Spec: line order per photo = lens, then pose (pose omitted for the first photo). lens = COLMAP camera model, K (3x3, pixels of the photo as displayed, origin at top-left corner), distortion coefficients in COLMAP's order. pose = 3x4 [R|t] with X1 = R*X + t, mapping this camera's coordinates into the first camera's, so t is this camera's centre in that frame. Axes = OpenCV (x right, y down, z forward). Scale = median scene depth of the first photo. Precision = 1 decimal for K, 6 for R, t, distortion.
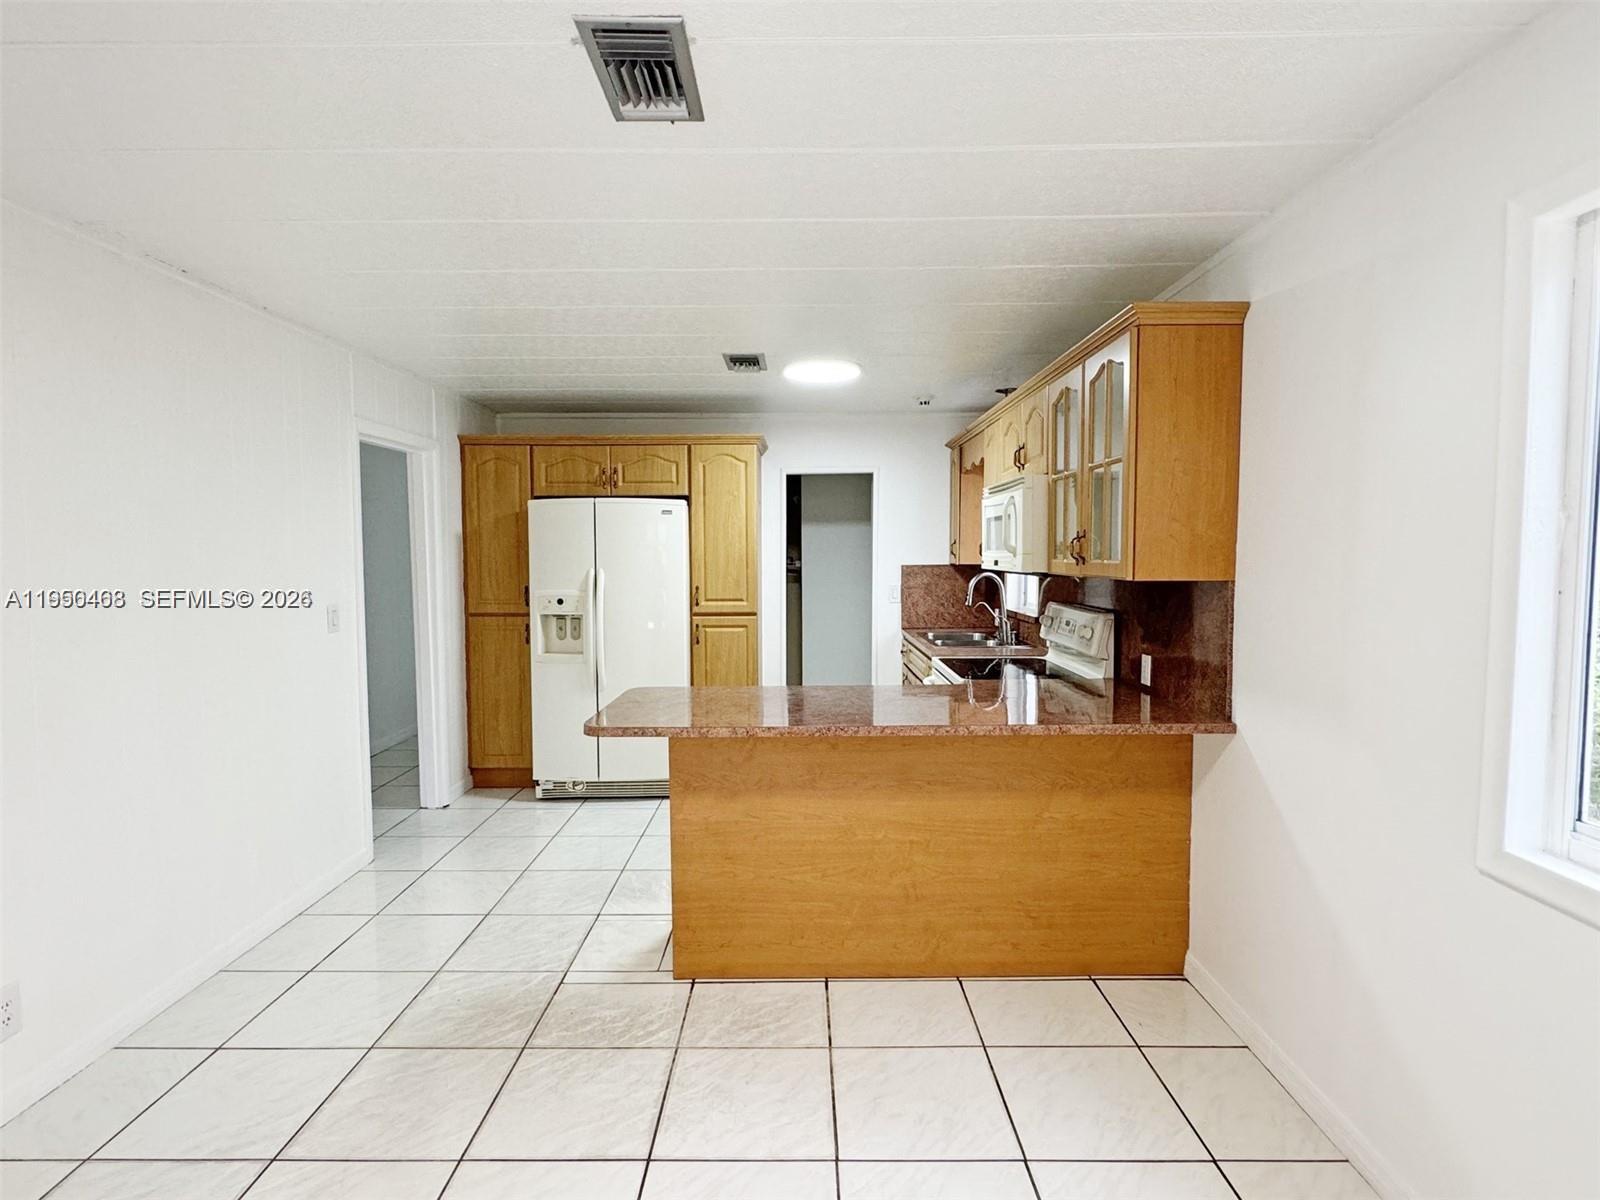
lens RADIAL K [[826.7, 0, 795.9], [0, 826.7, 604.2], [0, 0, 1]] dist [-0.004828, -0.000780]
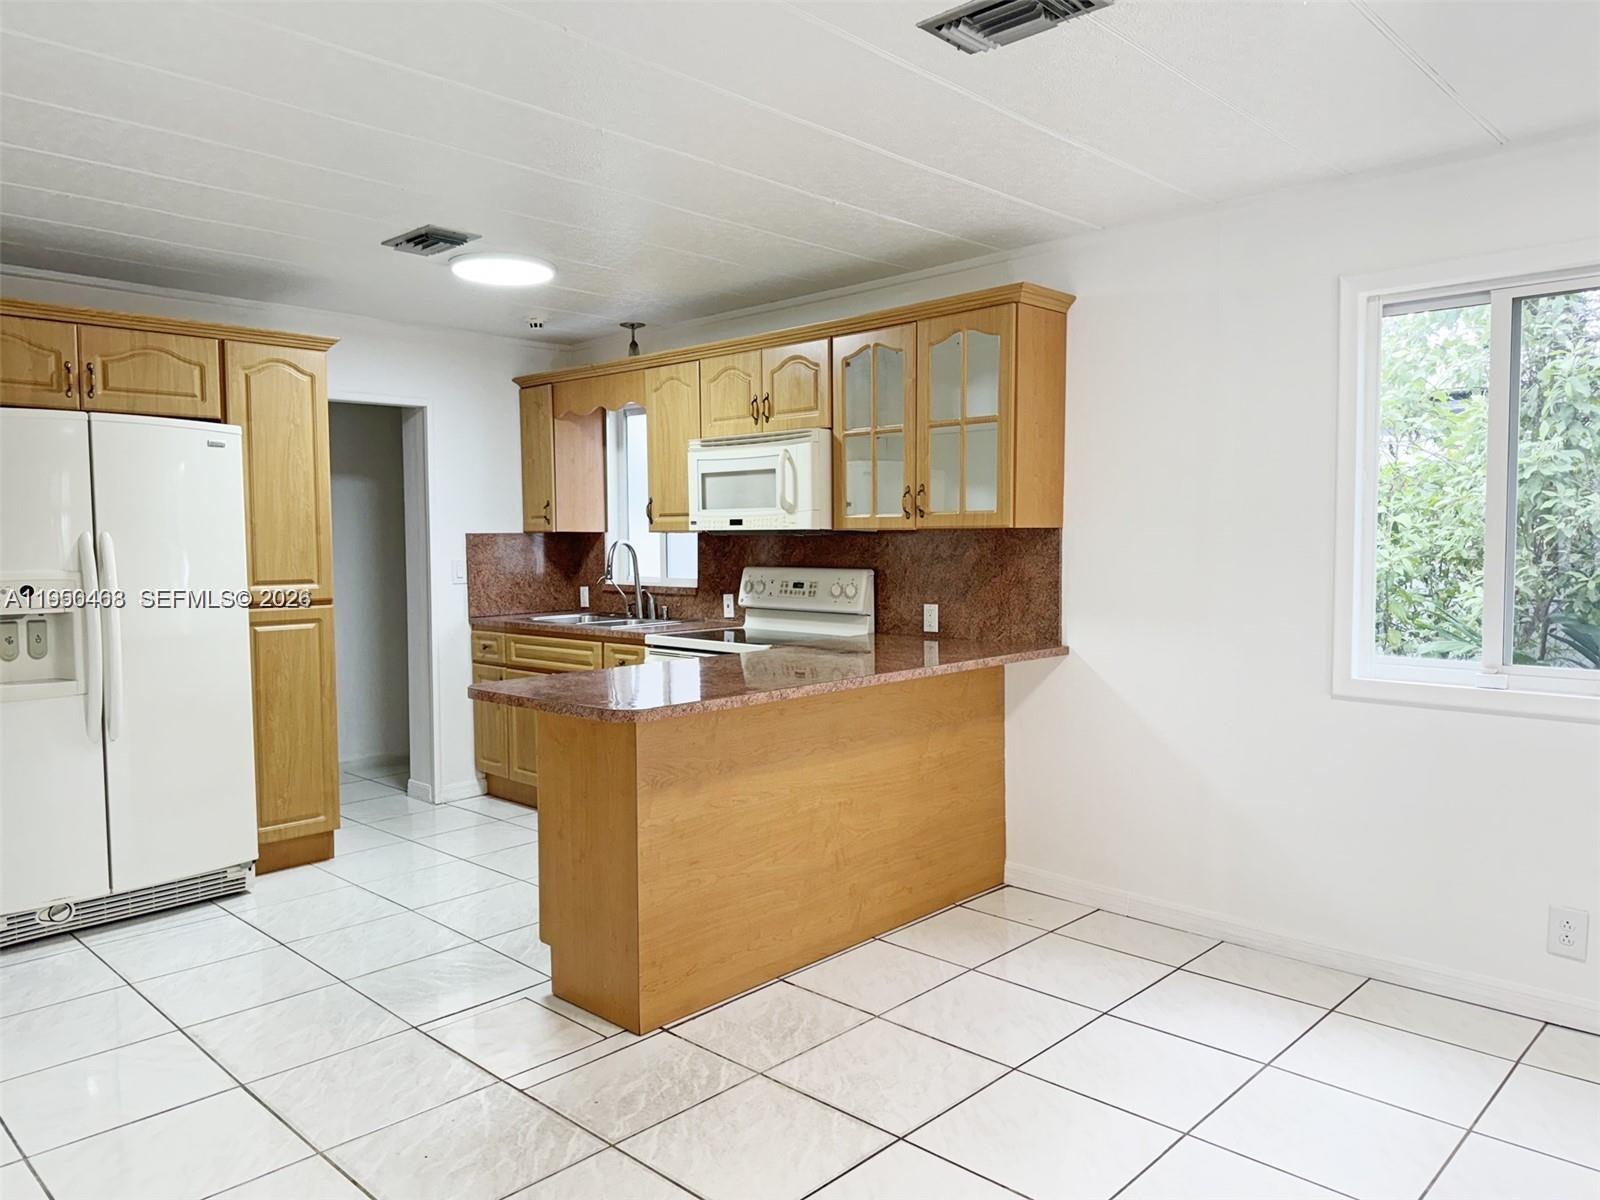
lens RADIAL K [[1126.5, 0, 800.0], [0, 1126.5, 600.0], [0, 0, 1]] dist [0.152964, -0.211219]
pose [[0.688330, -0.041904, 0.724186, -0.821400], [0.050641, 0.998670, 0.009653, 0.036790], [-0.723628, 0.030029, 0.689537, 0.122853]]
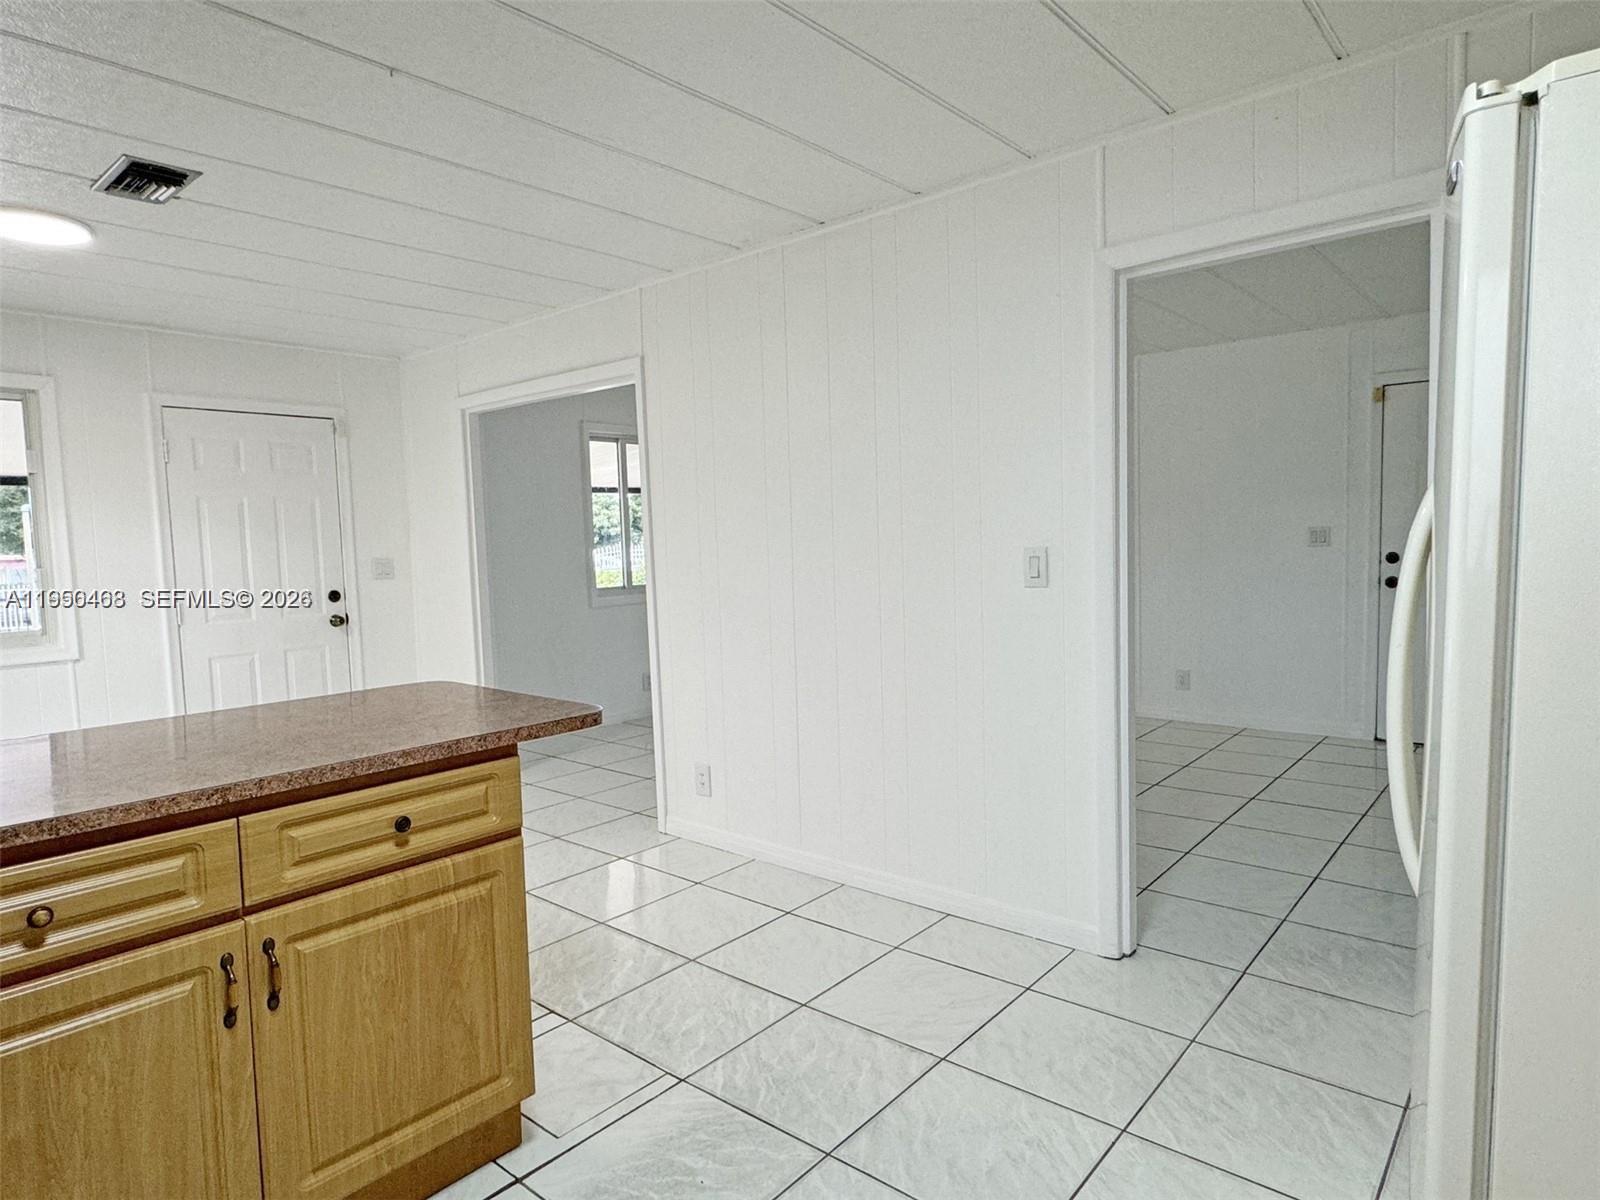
lens RADIAL K [[937.9, 0, 775.3], [0, 937.9, 604.3], [0, 0, 1]] dist [0.001378, 0.000462]
pose [[-0.654090, 0.076477, -0.752541, 0.237745], [-0.017807, 0.993043, 0.116396, -0.052160], [0.756207, 0.089534, -0.648178, 1.726298]]
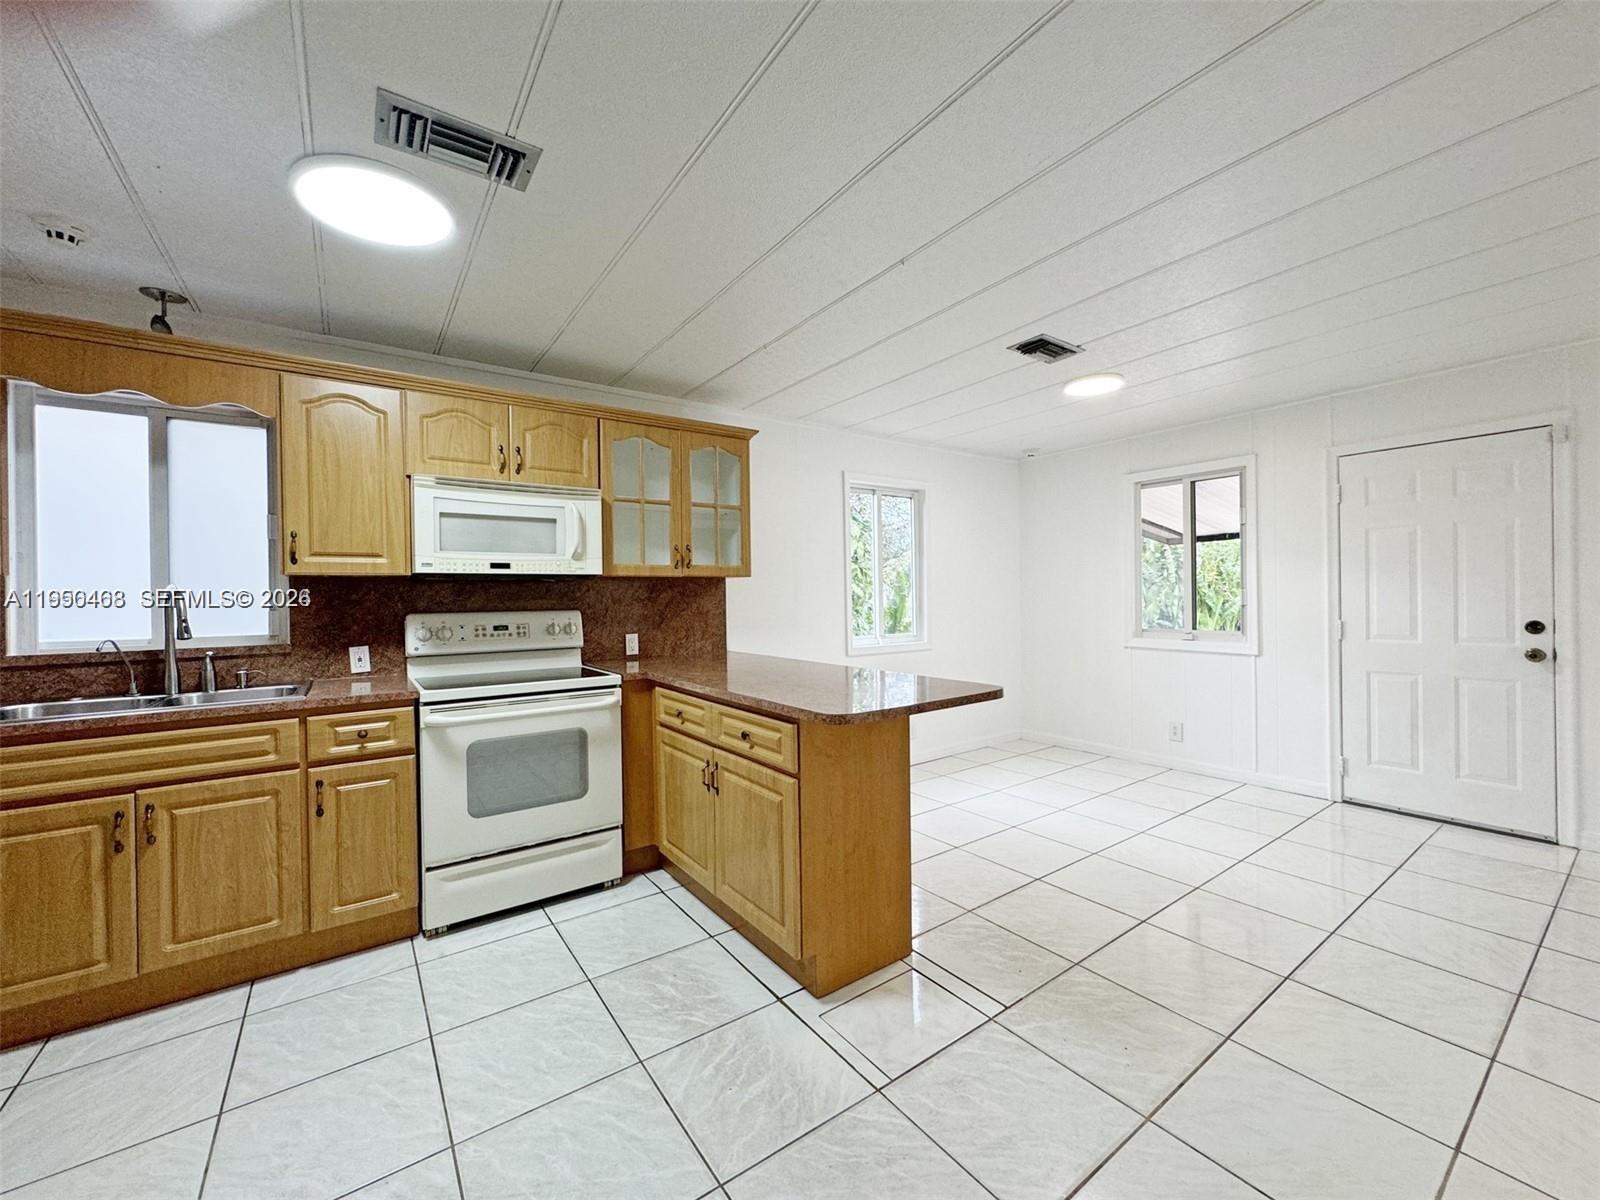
lens RADIAL K [[635.9, 0, 807.8], [0, 635.9, 600.5], [0, 0, 1]] dist [-0.001340, -0.000015]
pose [[-0.595656, 0.011526, 0.803157, -0.707932], [0.072215, 0.996616, 0.039256, -0.019029], [-0.799987, 0.081383, -0.594473, 1.537455]]
